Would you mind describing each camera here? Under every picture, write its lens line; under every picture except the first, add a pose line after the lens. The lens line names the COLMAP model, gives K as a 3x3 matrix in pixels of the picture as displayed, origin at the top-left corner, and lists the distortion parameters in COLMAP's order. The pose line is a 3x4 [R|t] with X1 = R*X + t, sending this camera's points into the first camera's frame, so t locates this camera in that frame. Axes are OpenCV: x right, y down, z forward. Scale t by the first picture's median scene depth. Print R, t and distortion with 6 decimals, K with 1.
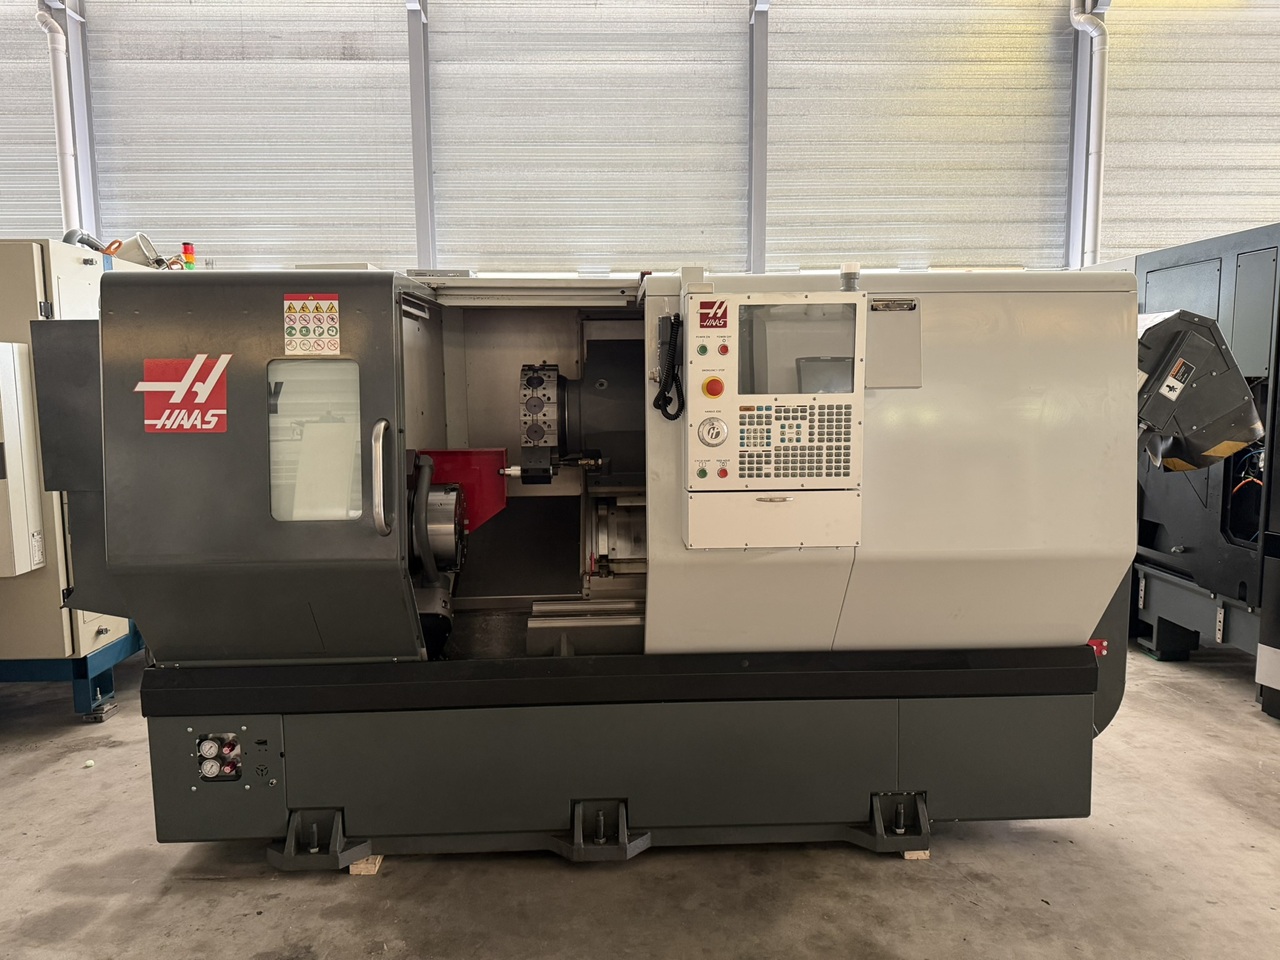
lens RADIAL K [[901.5, 0, 637.5], [0, 901.5, 476.5], [0, 0, 1]] dist [0.040022, -0.033776]
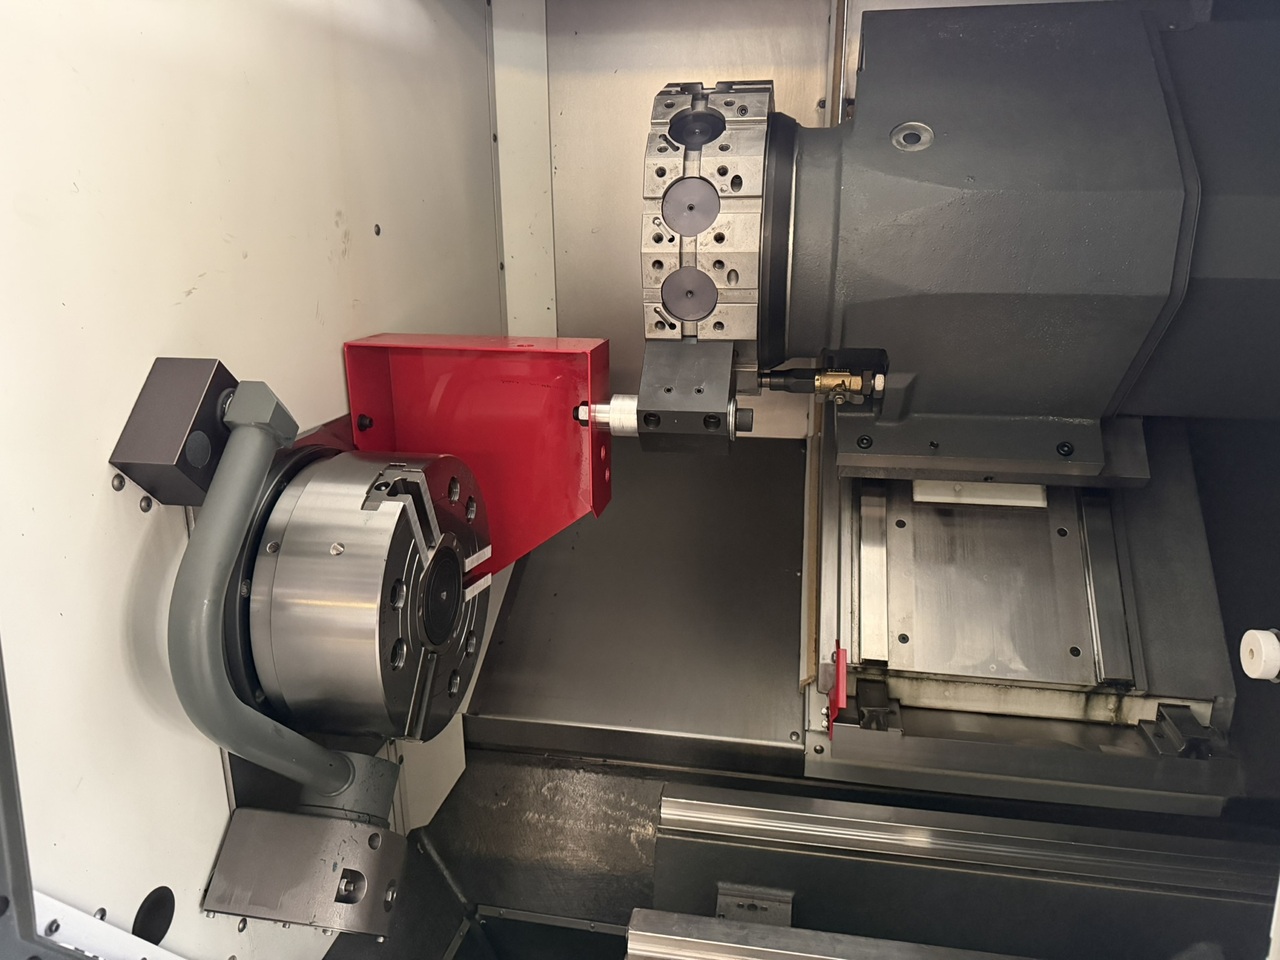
lens RADIAL K [[901.5, 0, 629.7], [0, 901.5, 486.0], [0, 0, 1]] dist [0.040022, -0.033776]
pose [[0.972517, 0.068288, -0.222591, -0.057050], [-0.027036, 0.982676, 0.183350, -0.039860], [0.231256, -0.172293, 0.957515, 0.667539]]
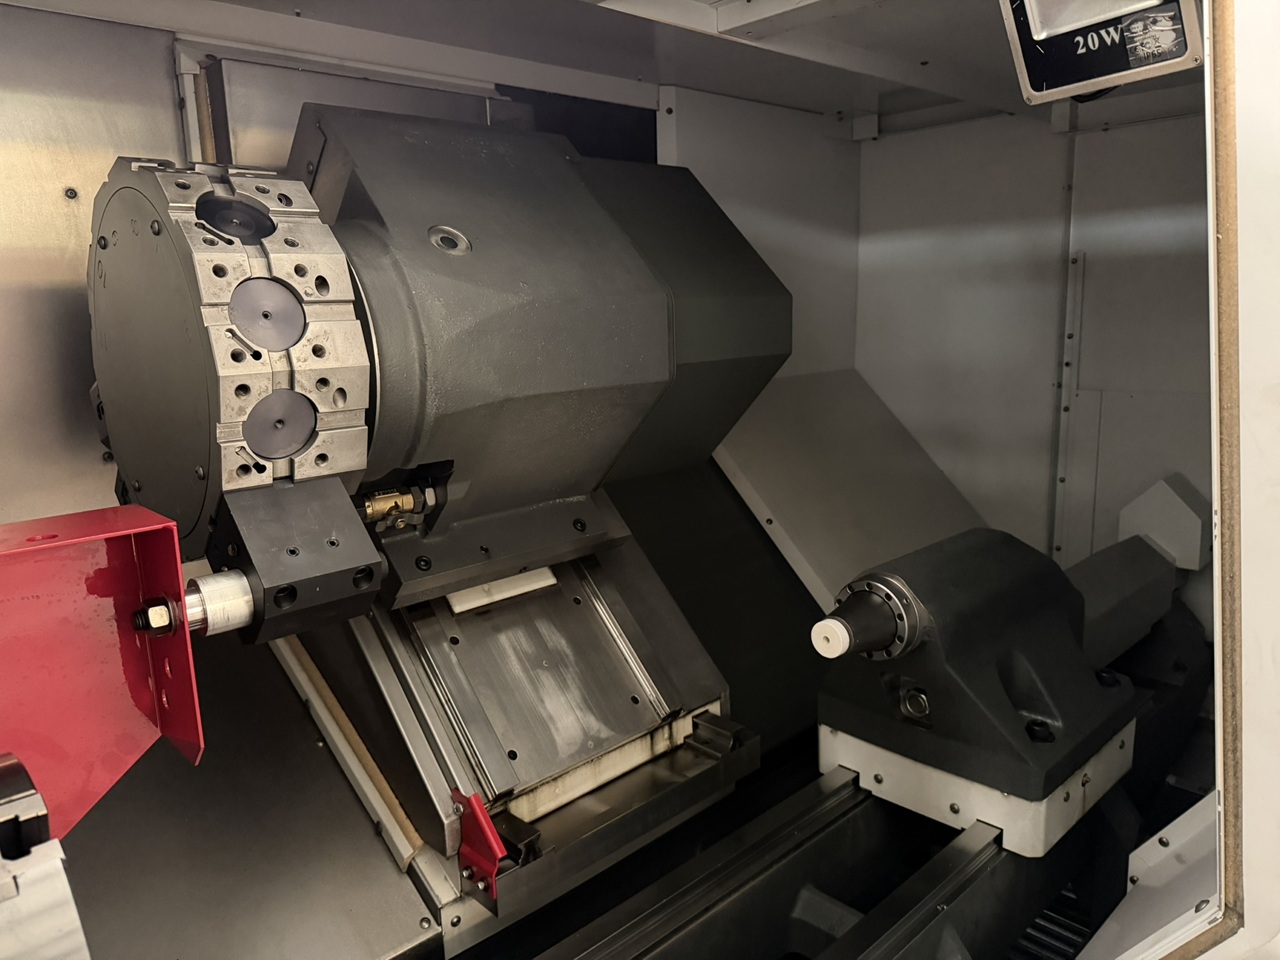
lens RADIAL K [[901.5, 0, 641.1], [0, 901.5, 481.1], [0, 0, 1]] dist [0.040022, -0.033776]
pose [[0.757728, -0.139208, 0.637550, -0.194948], [0.099358, 0.990202, 0.098122, -0.047610], [-0.644963, -0.011004, 0.764135, 0.737724]]
